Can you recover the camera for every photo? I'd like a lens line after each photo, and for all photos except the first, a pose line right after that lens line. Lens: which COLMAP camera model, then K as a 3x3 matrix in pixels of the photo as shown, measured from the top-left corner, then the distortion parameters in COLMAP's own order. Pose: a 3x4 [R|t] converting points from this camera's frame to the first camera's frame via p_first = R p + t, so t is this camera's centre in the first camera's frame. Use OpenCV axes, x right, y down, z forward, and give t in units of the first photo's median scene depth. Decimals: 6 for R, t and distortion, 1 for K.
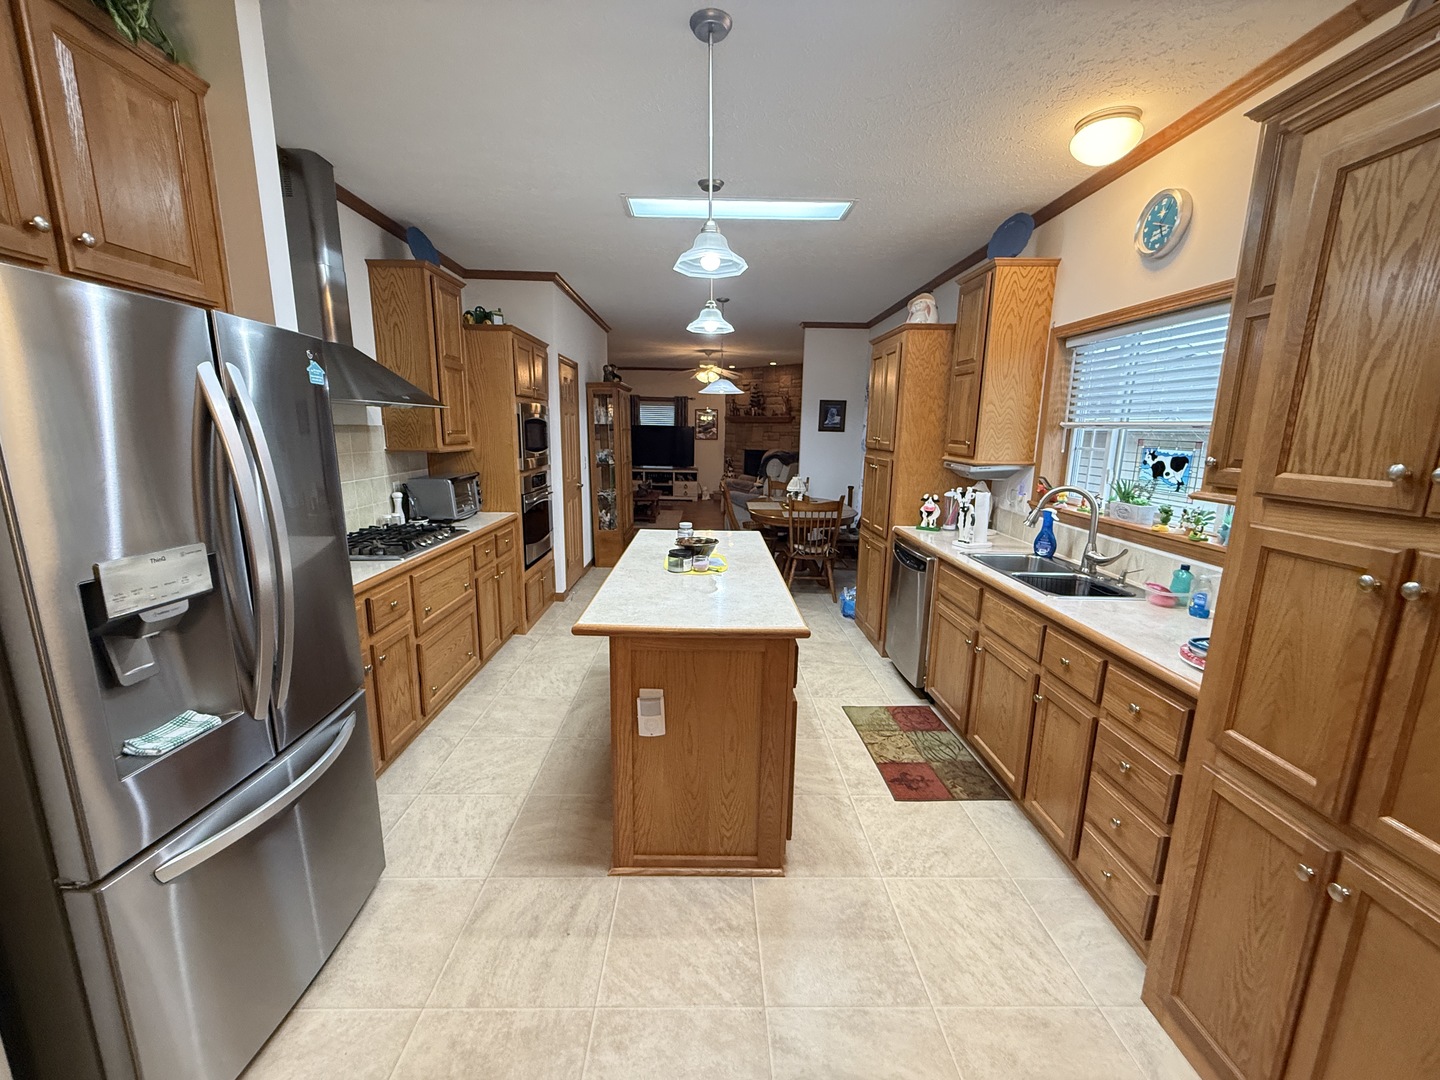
lens RADIAL K [[569.7, 0, 720.5], [0, 569.7, 539.5], [0, 0, 1]] dist [-0.000765, 0.000094]
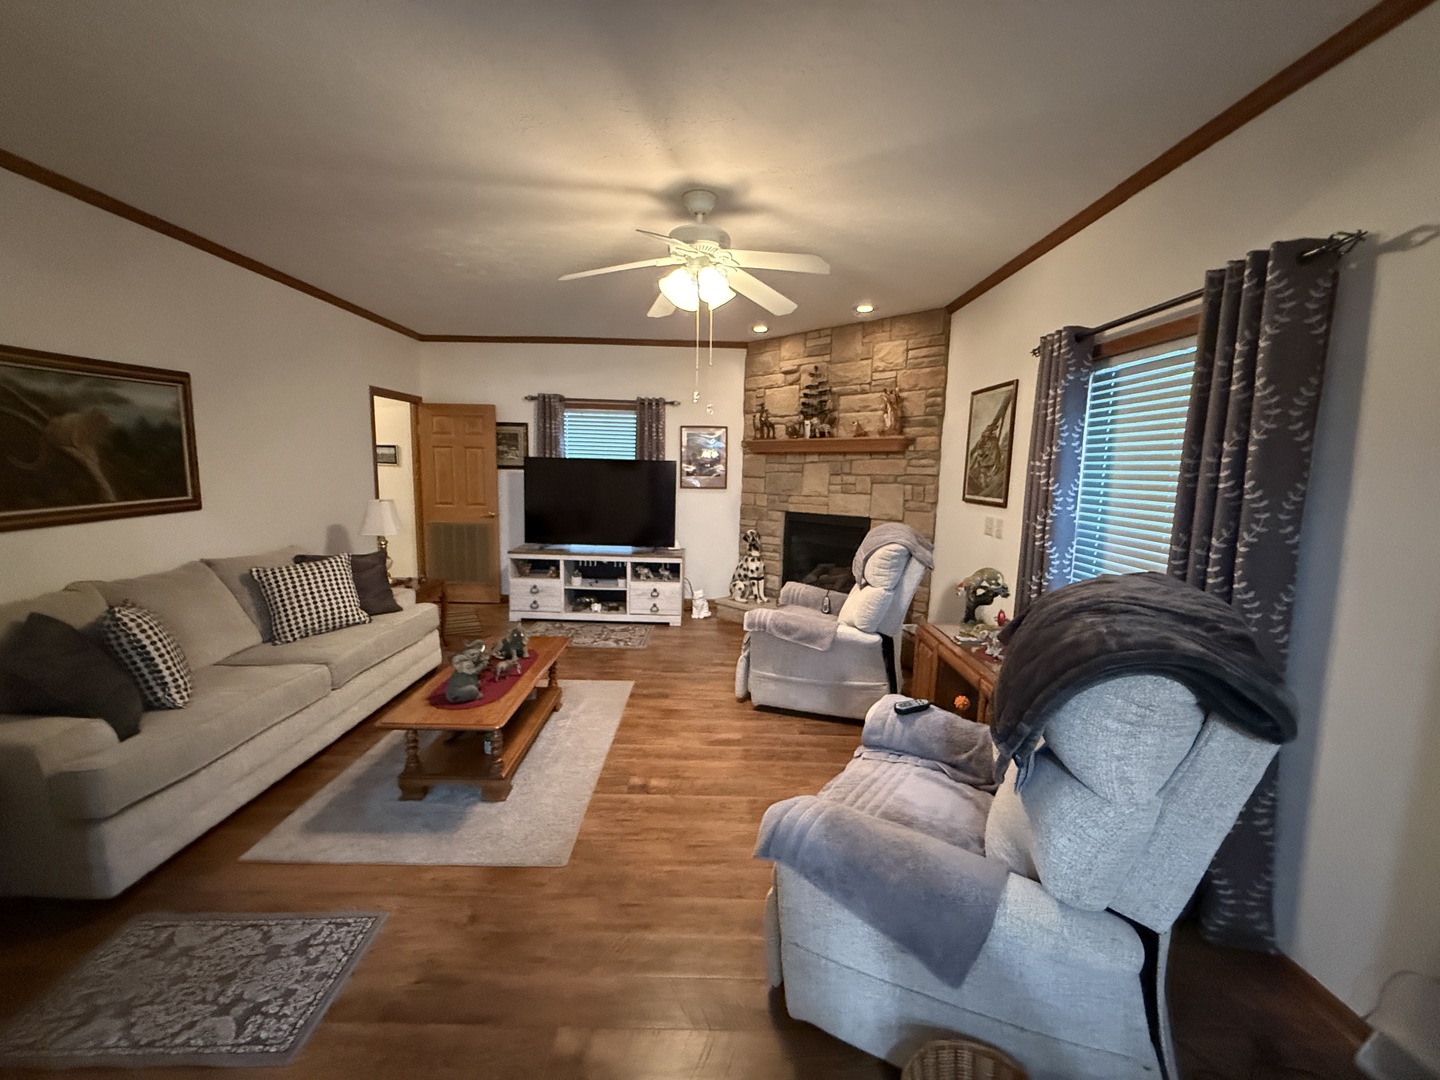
lens RADIAL K [[569.7, 0, 716.5], [0, 569.7, 542.0], [0, 0, 1]] dist [-0.000765, 0.000094]
pose [[0.999758, 0.009704, -0.019727, -0.017878], [-0.010900, 0.998049, -0.061482, -0.501909], [0.019092, 0.061682, 0.997913, 2.608052]]
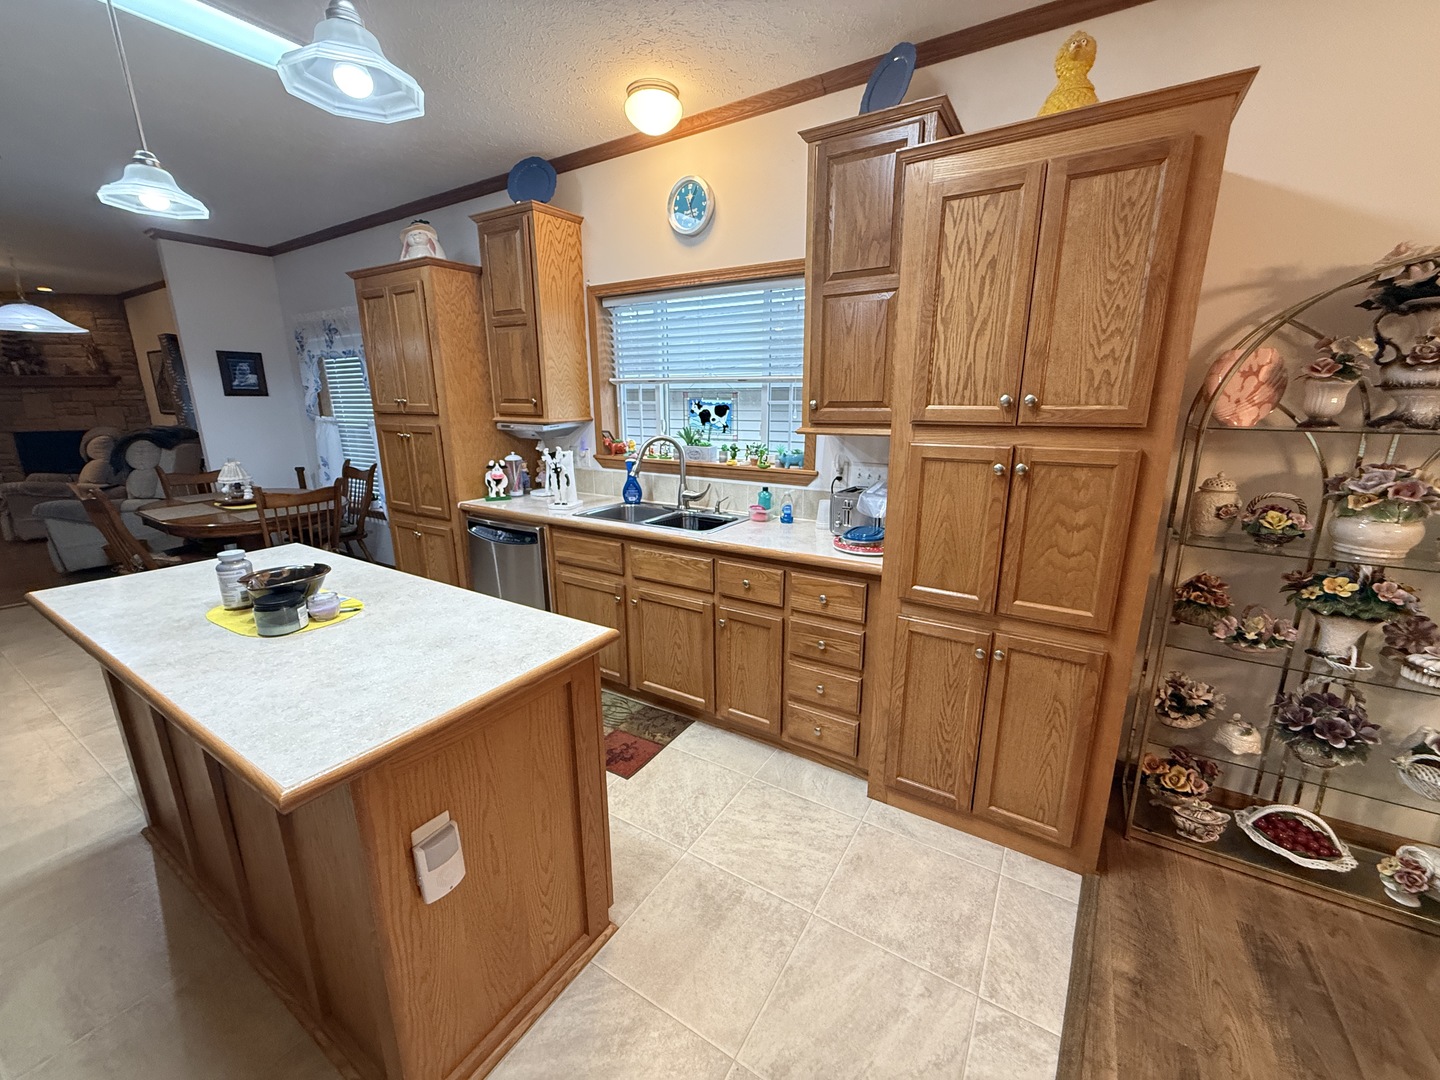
lens RADIAL K [[569.7, 0, 717.8], [0, 569.7, 539.1], [0, 0, 1]] dist [-0.000765, 0.000094]
pose [[0.550752, -0.221889, 0.804635, -0.267566], [0.173777, 0.973375, 0.149475, -0.044701], [-0.816378, 0.057503, 0.574648, 0.286309]]
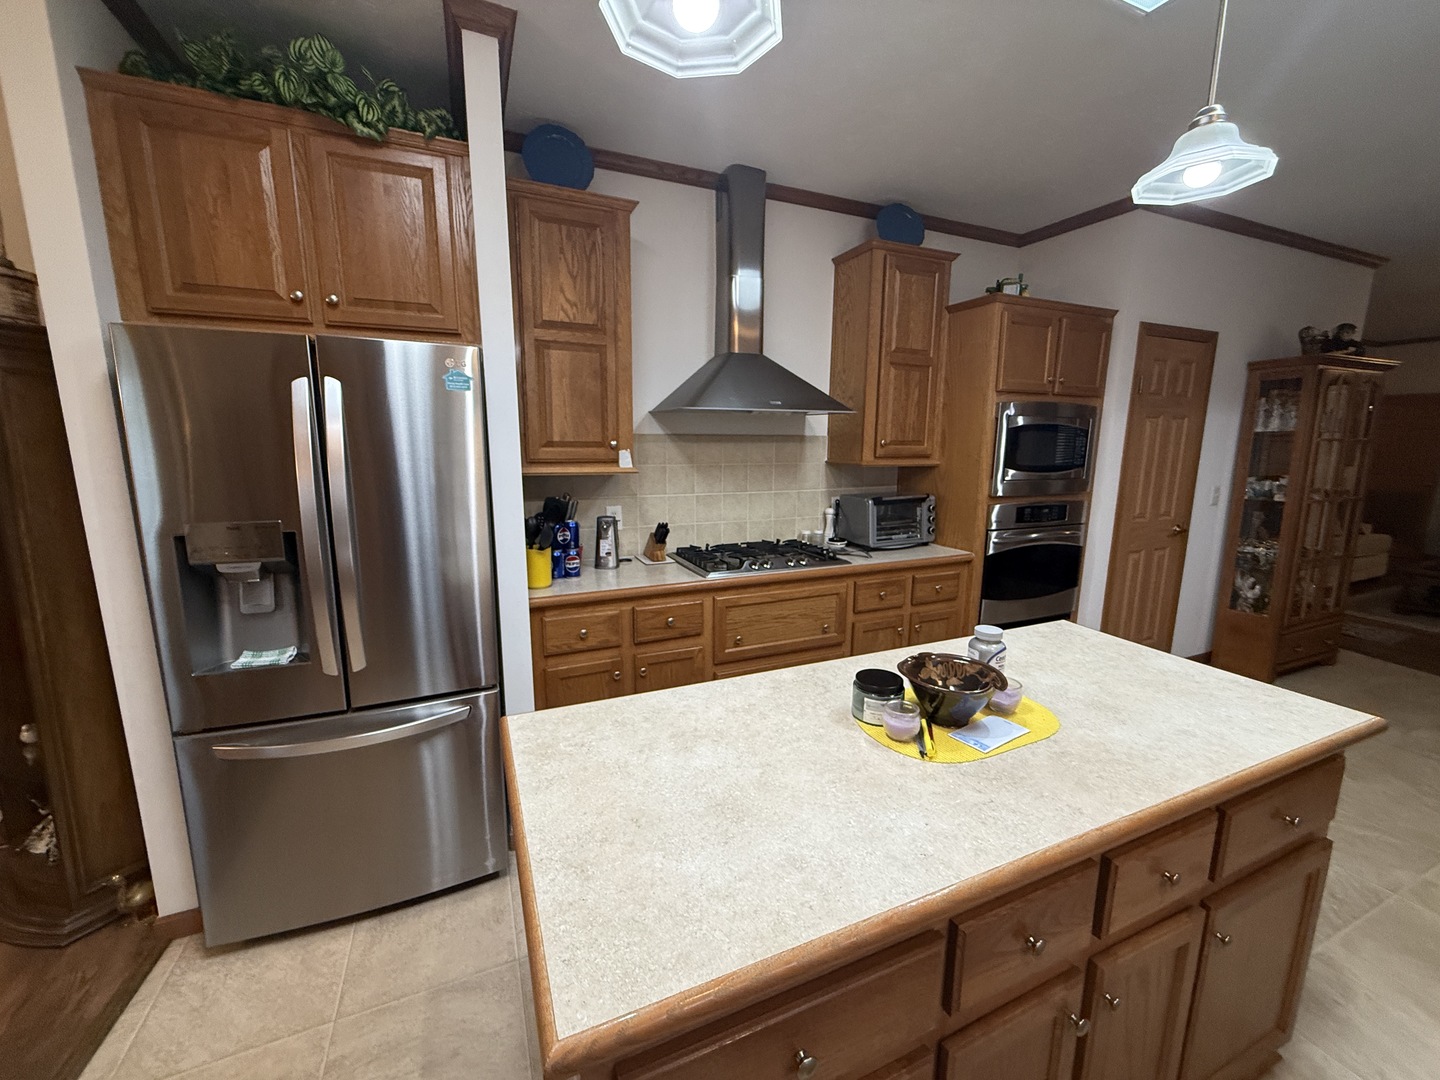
lens RADIAL K [[569.7, 0, 712.7], [0, 569.7, 542.8], [0, 0, 1]] dist [-0.000765, 0.000094]
pose [[0.376135, 0.153713, -0.913726, 0.288980], [-0.176357, 0.979993, 0.092264, -0.107880], [0.909626, 0.126439, 0.395718, 0.638741]]
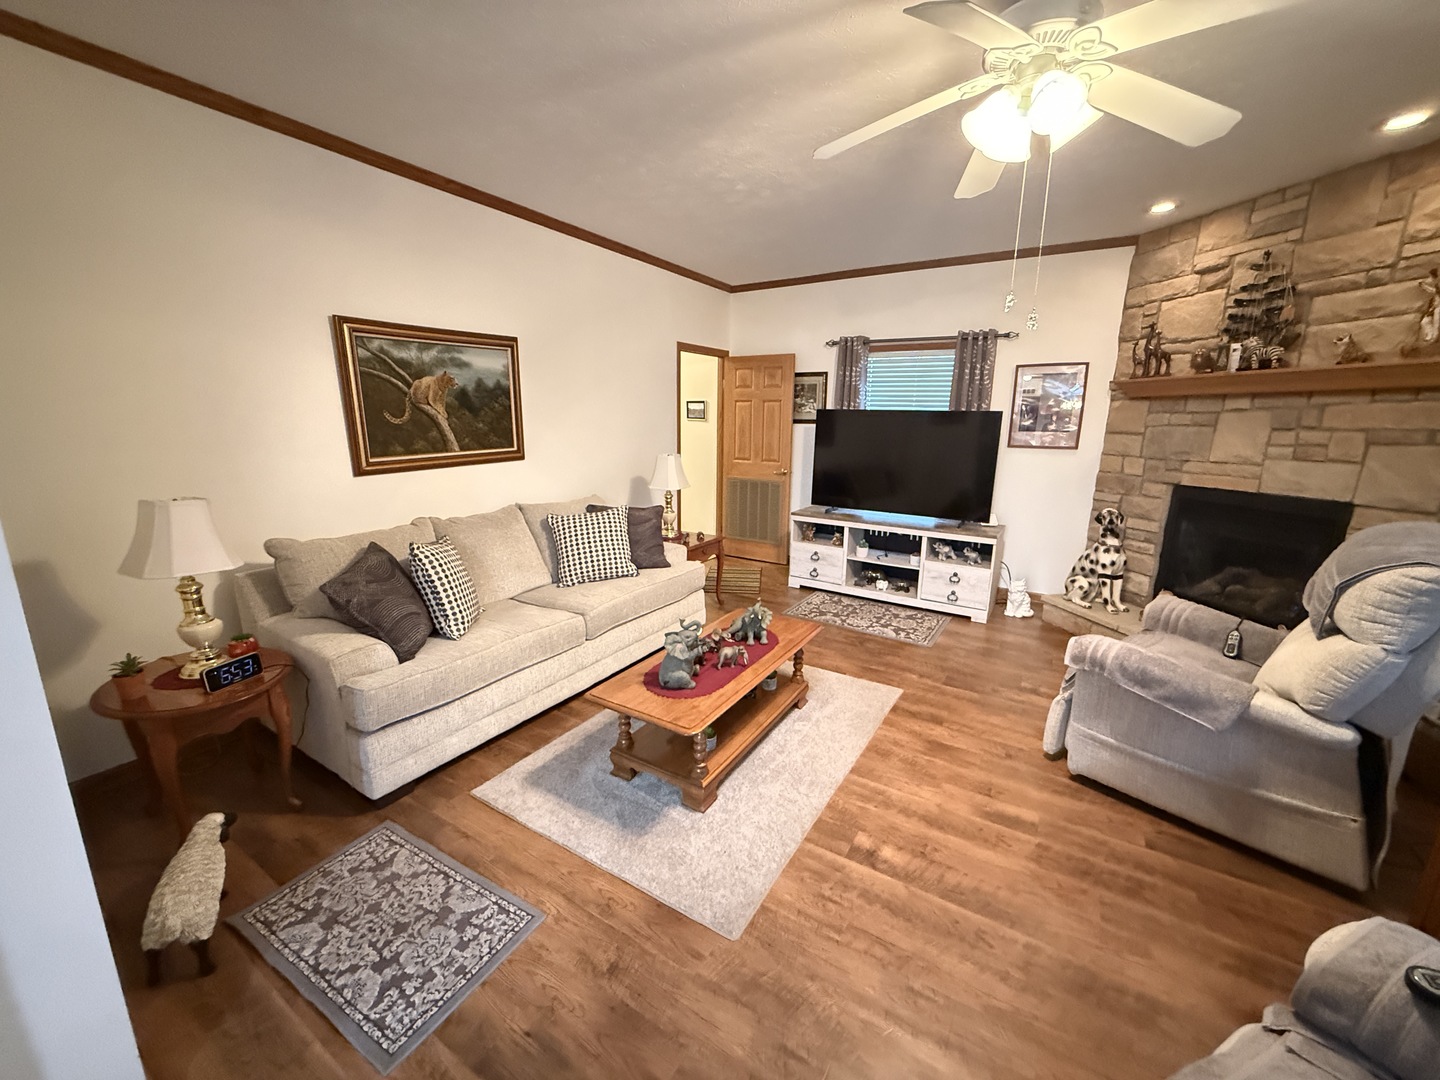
lens RADIAL K [[569.7, 0, 718.2], [0, 569.7, 540.5], [0, 0, 1]] dist [-0.000765, 0.000094]
pose [[0.834712, 0.112568, -0.539059, 0.028399], [-0.105433, 0.993444, 0.044195, -0.552460], [0.540500, 0.019944, 0.841108, 2.908987]]
